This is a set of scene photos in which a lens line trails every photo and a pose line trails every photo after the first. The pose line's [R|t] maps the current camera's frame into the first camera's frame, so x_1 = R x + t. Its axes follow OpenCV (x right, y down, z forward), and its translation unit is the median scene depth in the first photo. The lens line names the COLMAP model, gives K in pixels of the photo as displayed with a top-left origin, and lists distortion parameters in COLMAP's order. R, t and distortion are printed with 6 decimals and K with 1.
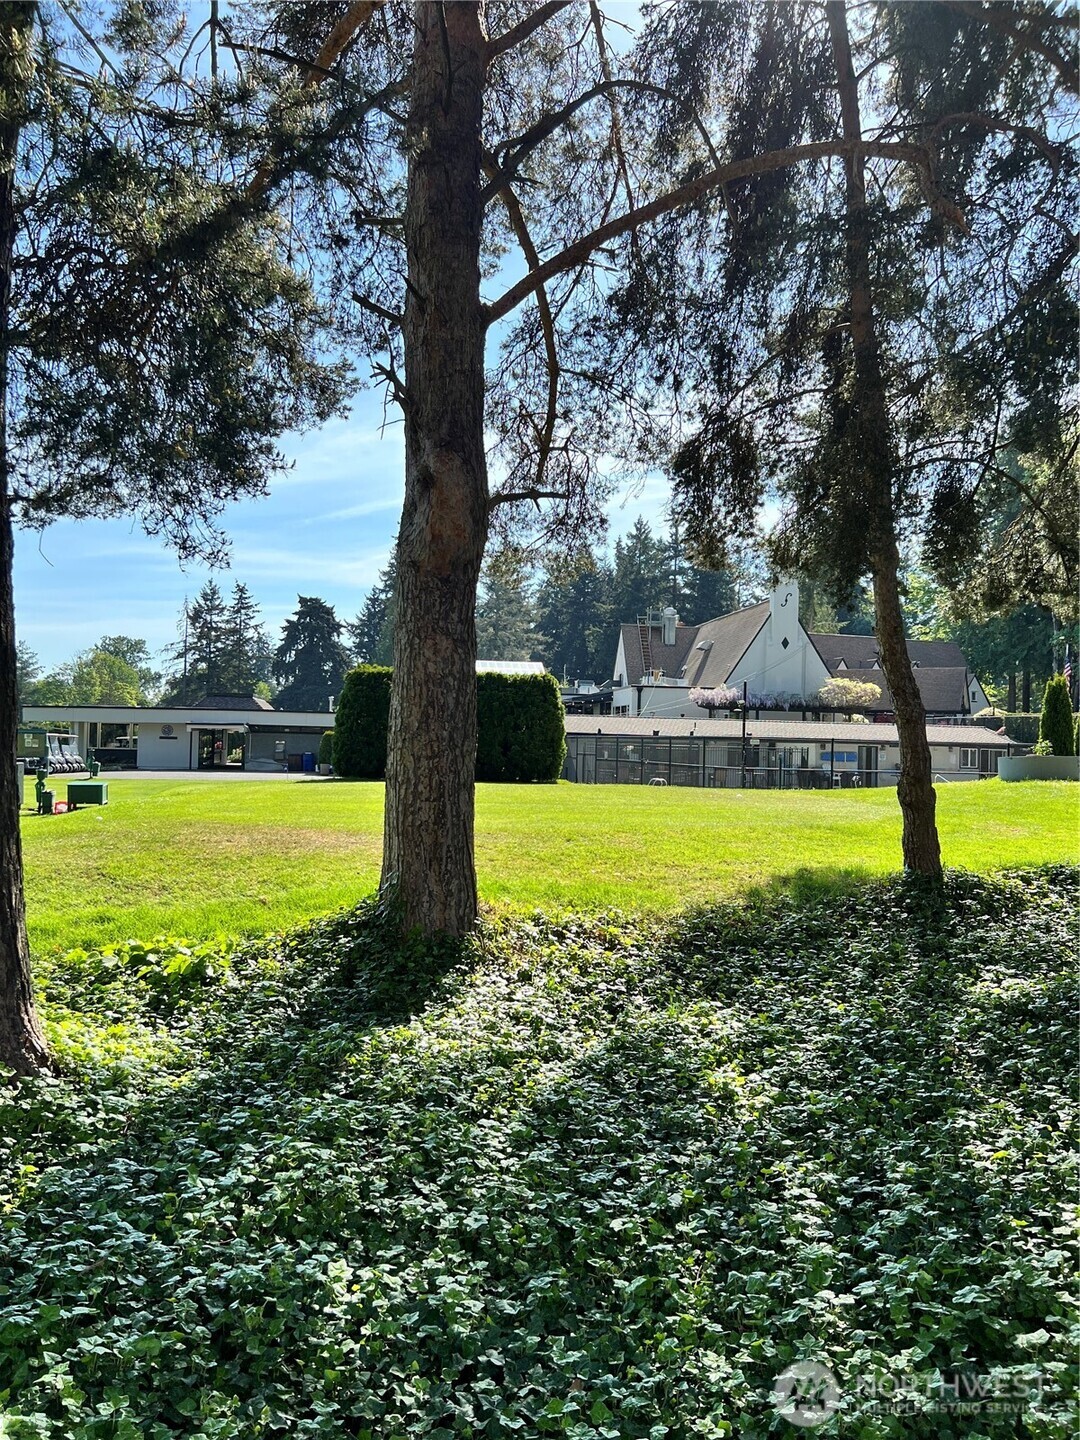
lens RADIAL K [[1133.0, 0, 540.0], [0, 1133.0, 720.0], [0, 0, 1]] dist [0.061417, -0.080796]
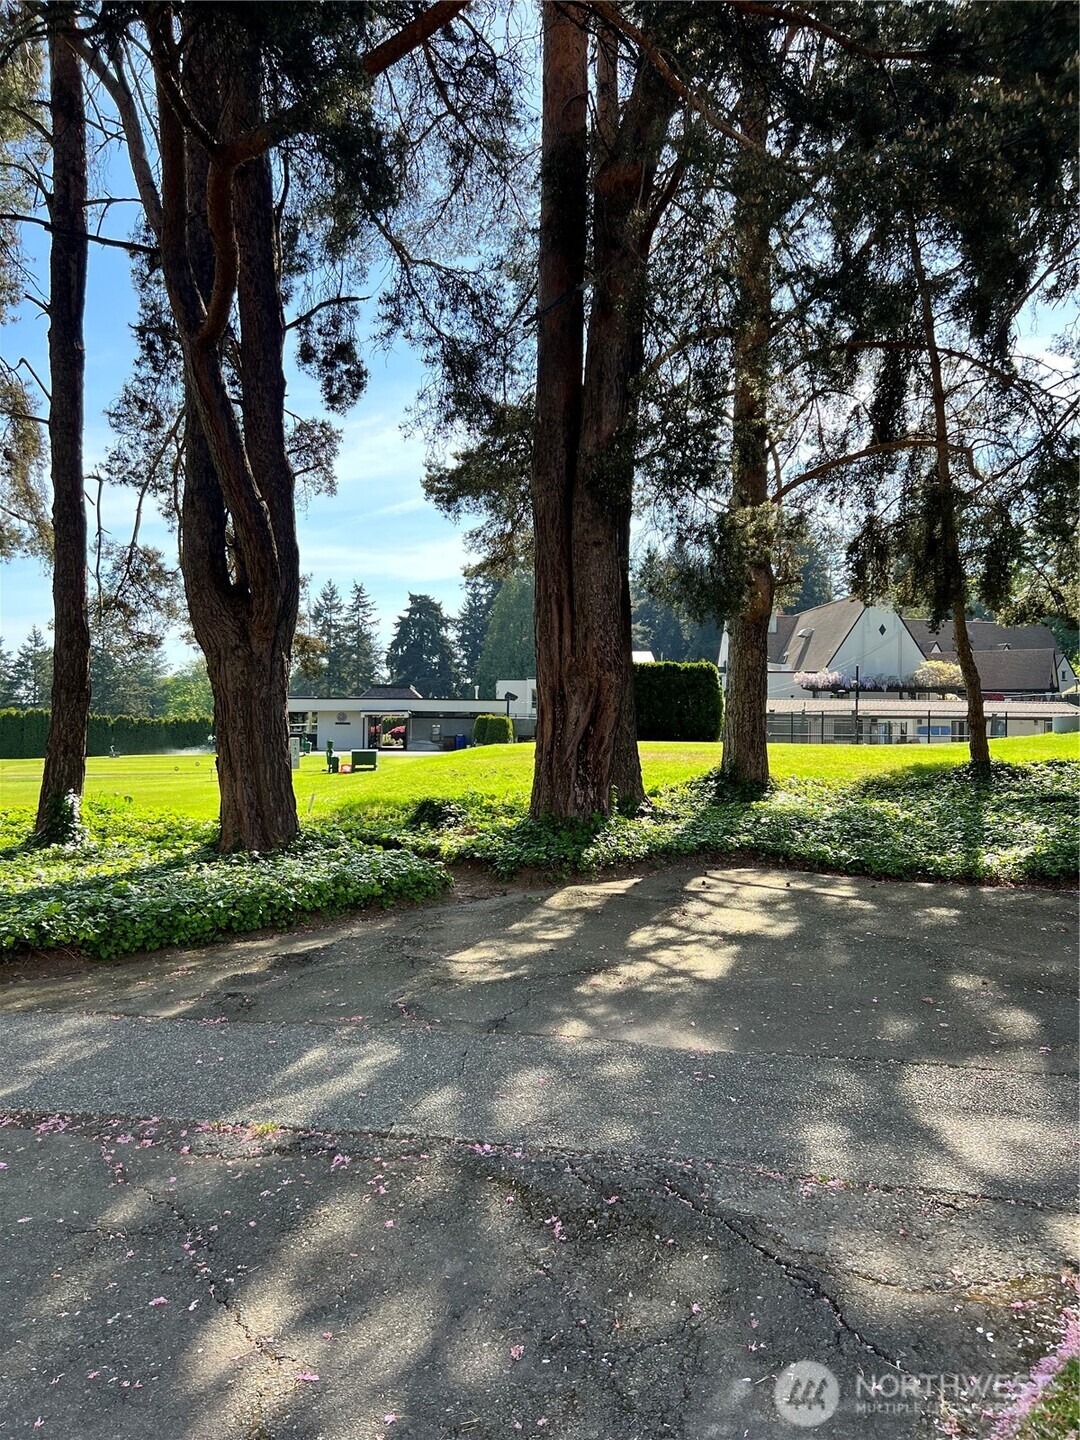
lens RADIAL K [[1105.5, 0, 541.9], [0, 1105.5, 711.6], [0, 0, 1]] dist [0.044436, -0.029069]
pose [[0.996548, -0.015899, -0.081481, -0.026821], [0.016167, 0.999866, 0.002632, 0.003134], [0.081428, -0.003940, 0.996671, -0.100249]]
